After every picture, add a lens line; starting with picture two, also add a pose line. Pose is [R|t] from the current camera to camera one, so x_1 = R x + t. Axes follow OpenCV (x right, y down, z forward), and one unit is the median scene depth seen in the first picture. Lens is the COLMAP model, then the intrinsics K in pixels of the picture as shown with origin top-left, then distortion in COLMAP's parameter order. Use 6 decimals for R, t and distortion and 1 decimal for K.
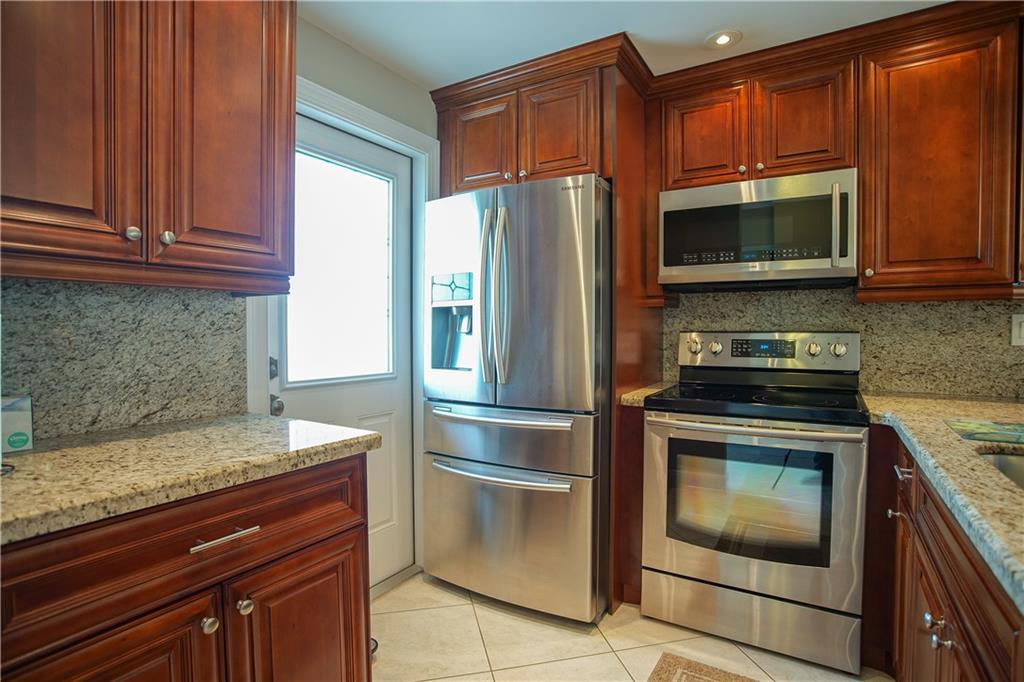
lens RADIAL K [[507.4, 0, 510.7], [0, 507.4, 336.3], [0, 0, 1]] dist [-0.002935, -0.000276]
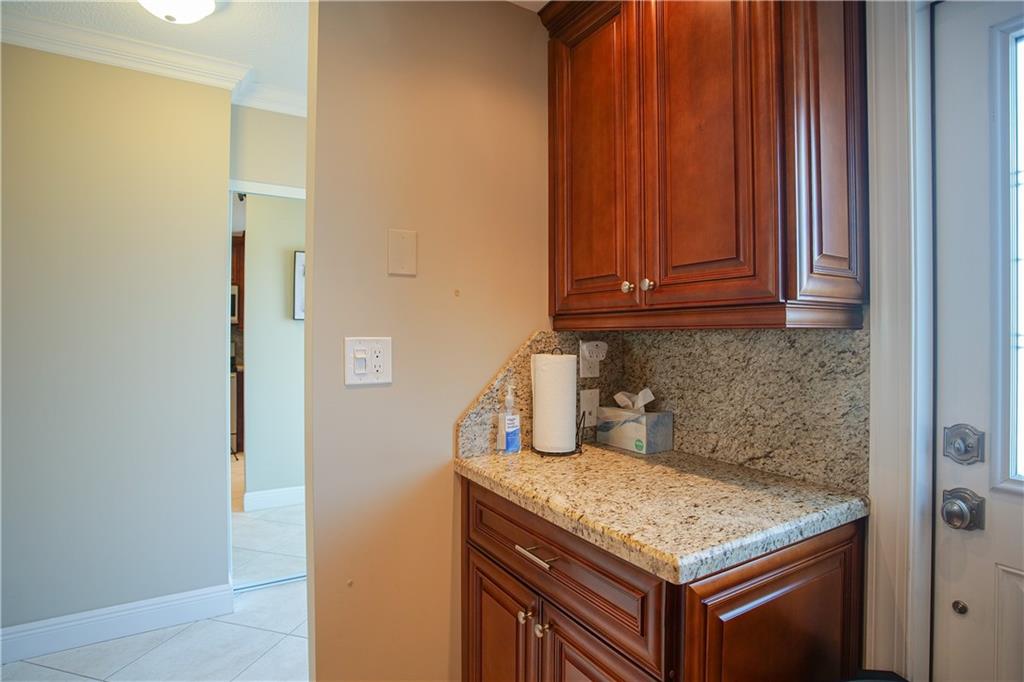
lens RADIAL K [[525.3, 0, 508.3], [0, 525.3, 336.4], [0, 0, 1]] dist [-0.030388, 0.002726]
pose [[-0.437626, 0.000091, -0.899157, 0.359773], [-0.012648, 0.999900, 0.006256, -0.073098], [0.899068, 0.014110, -0.437582, 0.998378]]
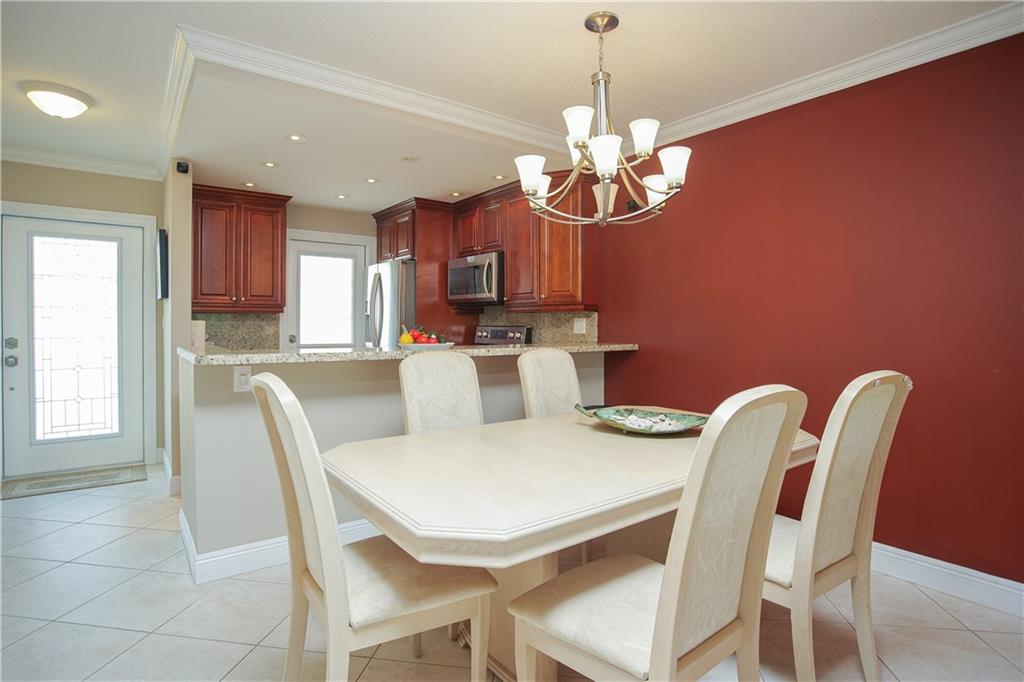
lens RADIAL K [[525.3, 0, 503.1], [0, 525.3, 340.3], [0, 0, 1]] dist [-0.030388, 0.002726]
pose [[0.925746, 0.015648, -0.377823, 2.057373], [-0.008375, 0.999747, 0.020885, 0.004455], [0.378054, -0.016170, 0.925642, -1.468745]]
